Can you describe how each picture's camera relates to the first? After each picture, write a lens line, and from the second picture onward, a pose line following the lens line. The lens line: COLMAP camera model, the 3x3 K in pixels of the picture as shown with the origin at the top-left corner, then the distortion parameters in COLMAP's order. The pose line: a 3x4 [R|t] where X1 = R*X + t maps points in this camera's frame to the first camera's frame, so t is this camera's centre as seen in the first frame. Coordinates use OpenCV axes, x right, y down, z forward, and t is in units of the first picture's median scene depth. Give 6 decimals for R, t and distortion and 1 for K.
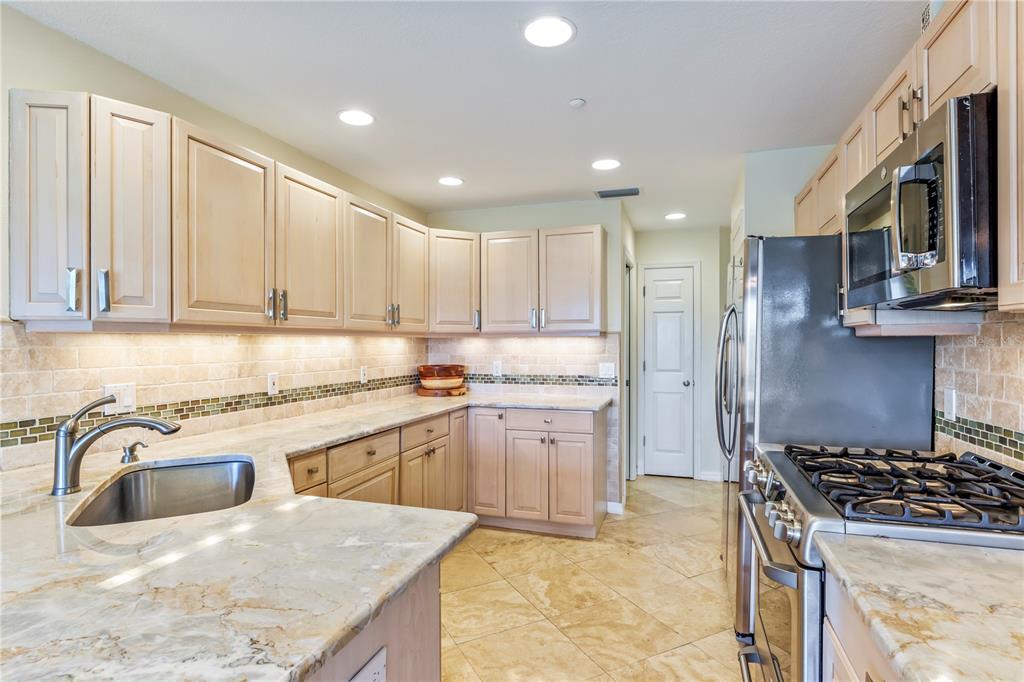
lens RADIAL K [[529.2, 0, 512.8], [0, 529.2, 341.6], [0, 0, 1]] dist [0.000423, -0.000282]
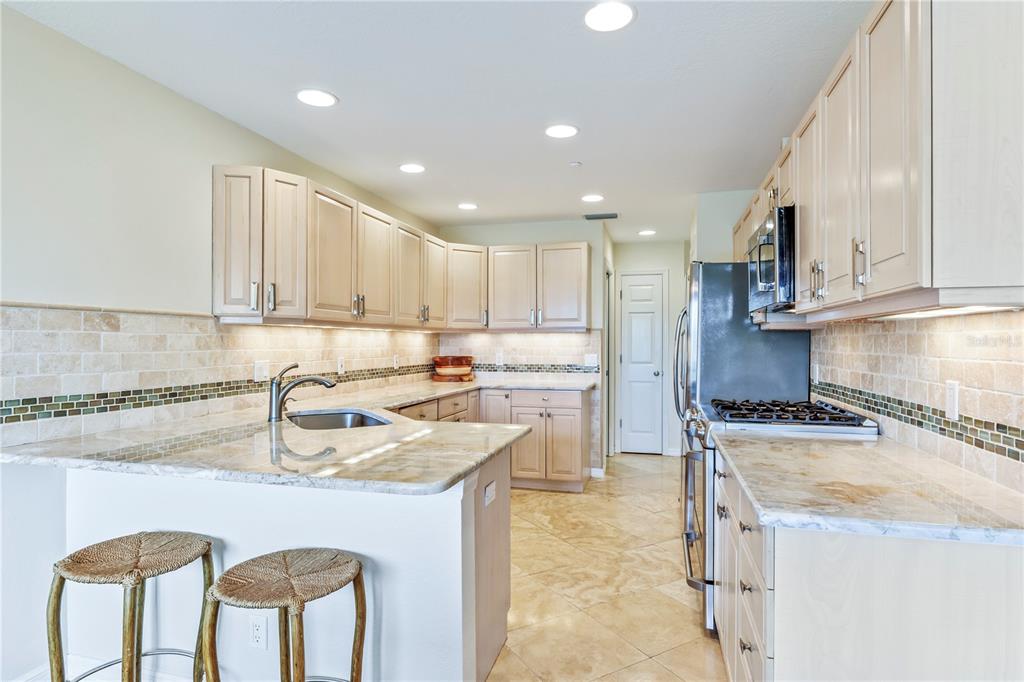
lens RADIAL K [[568.1, 0, 512.0], [0, 568.1, 339.9], [0, 0, 1]] dist [0.000232, 0.000063]
pose [[0.998416, 0.003551, 0.056147, -0.120731], [-0.003269, 0.999982, -0.005107, 0.022869], [-0.056164, 0.004915, 0.998409, -0.462509]]
